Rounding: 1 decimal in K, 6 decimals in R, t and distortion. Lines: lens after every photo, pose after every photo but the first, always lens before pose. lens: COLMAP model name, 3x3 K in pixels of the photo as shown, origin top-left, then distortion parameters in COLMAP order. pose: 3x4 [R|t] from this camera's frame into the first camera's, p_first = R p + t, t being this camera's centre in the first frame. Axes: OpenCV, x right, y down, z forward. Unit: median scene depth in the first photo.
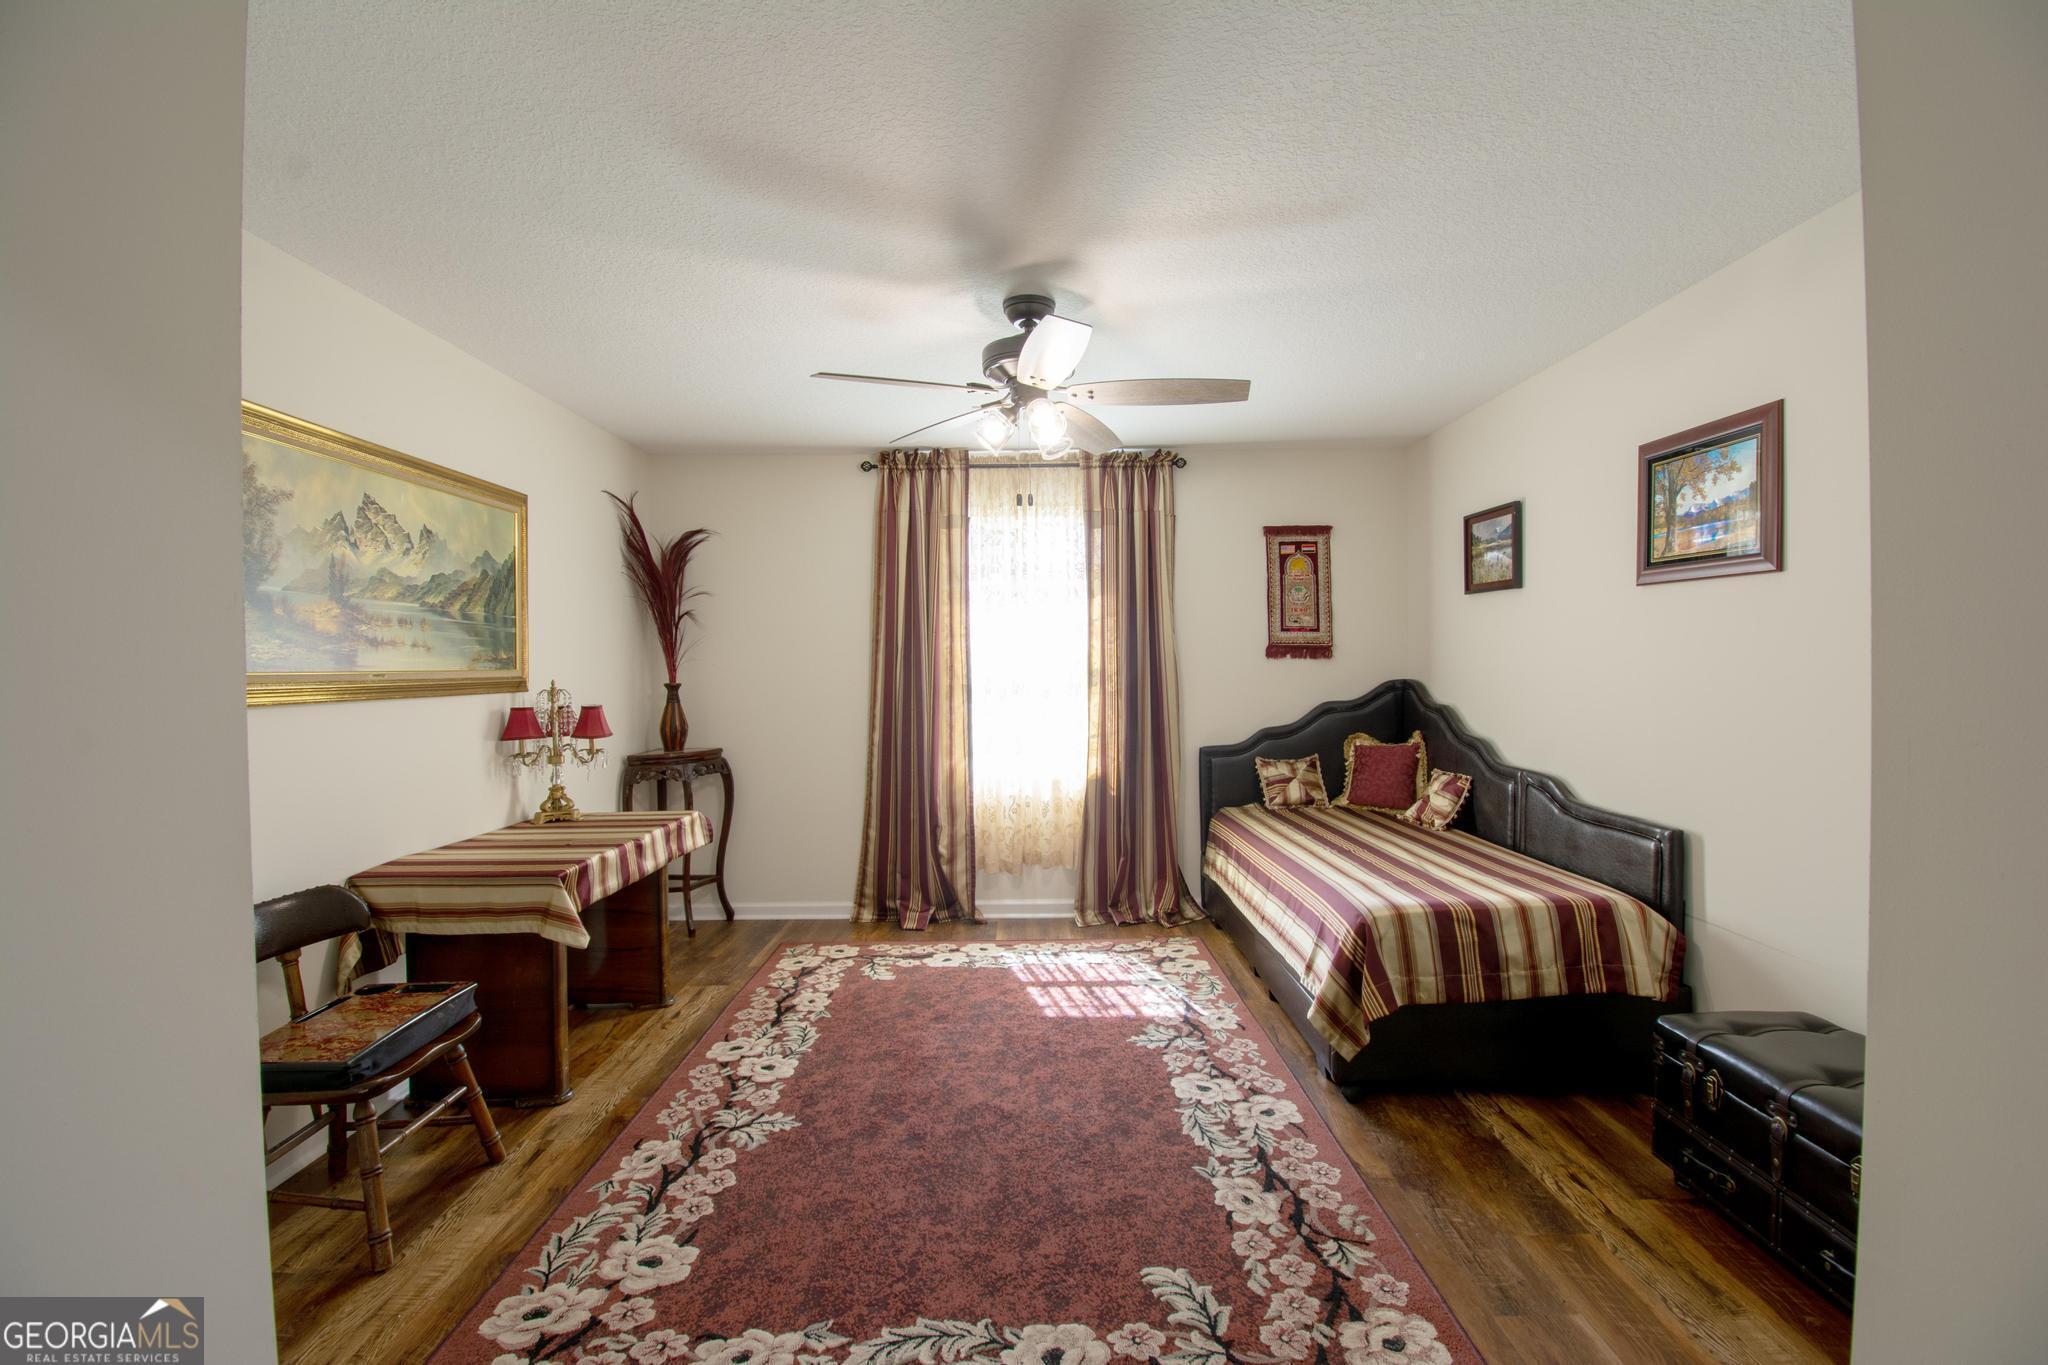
lens RADIAL K [[896.0, 0, 1023.6], [0, 896.0, 674.4], [0, 0, 1]] dist [0.023011, -0.029458]
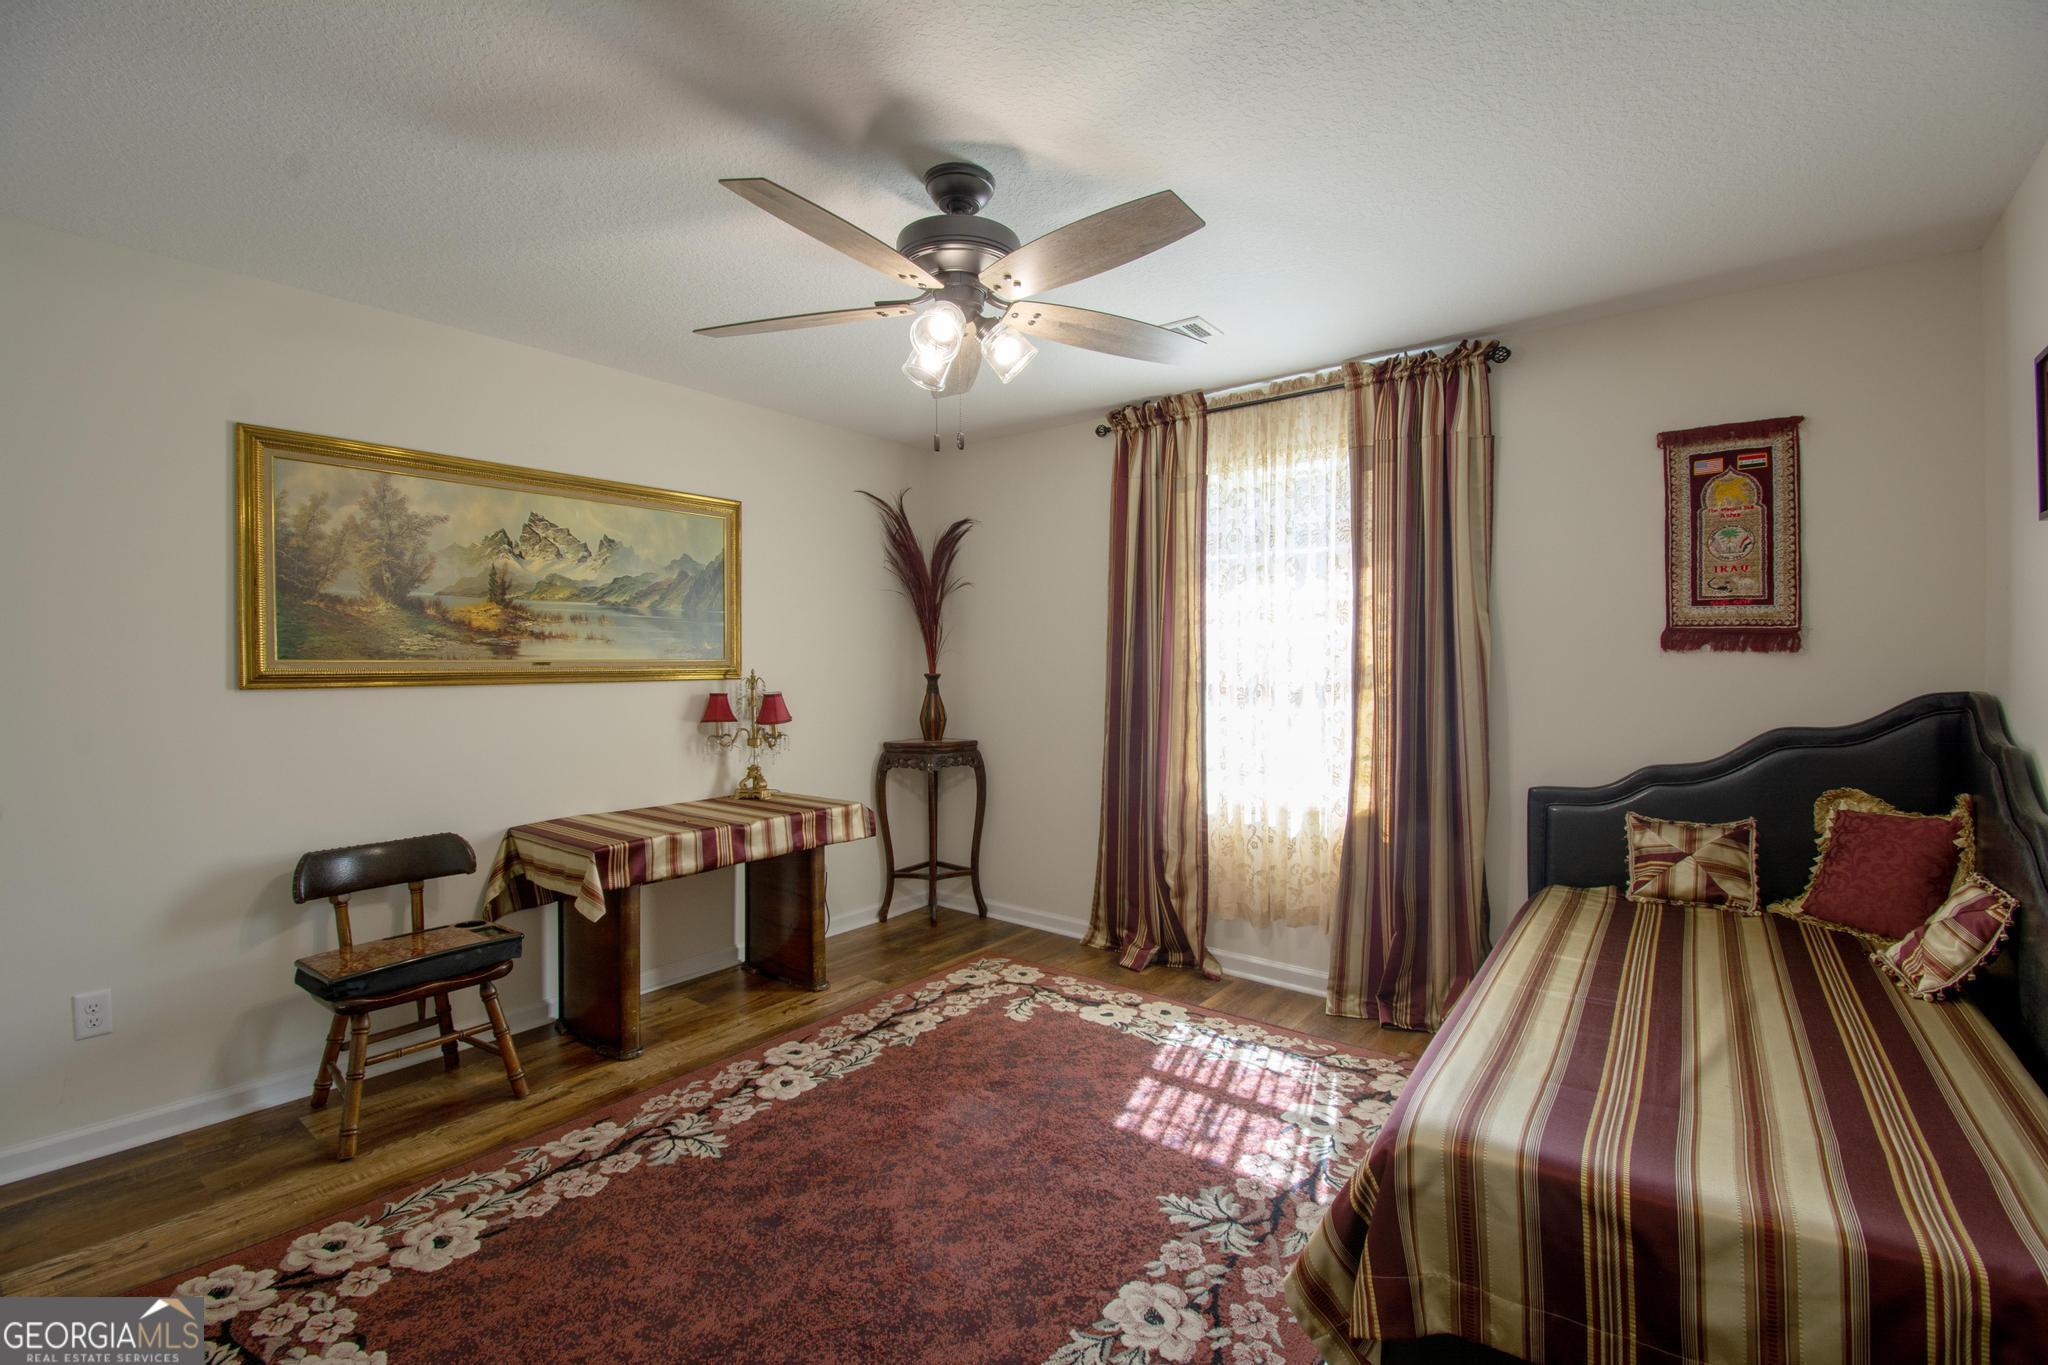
lens RADIAL K [[896.0, 0, 1023.6], [0, 896.0, 674.4], [0, 0, 1]] dist [0.023011, -0.029458]
pose [[0.788657, 0.019430, -0.614526, 0.343073], [-0.012348, 0.999799, 0.015764, -0.007237], [0.614709, -0.004844, 0.788739, 0.289425]]
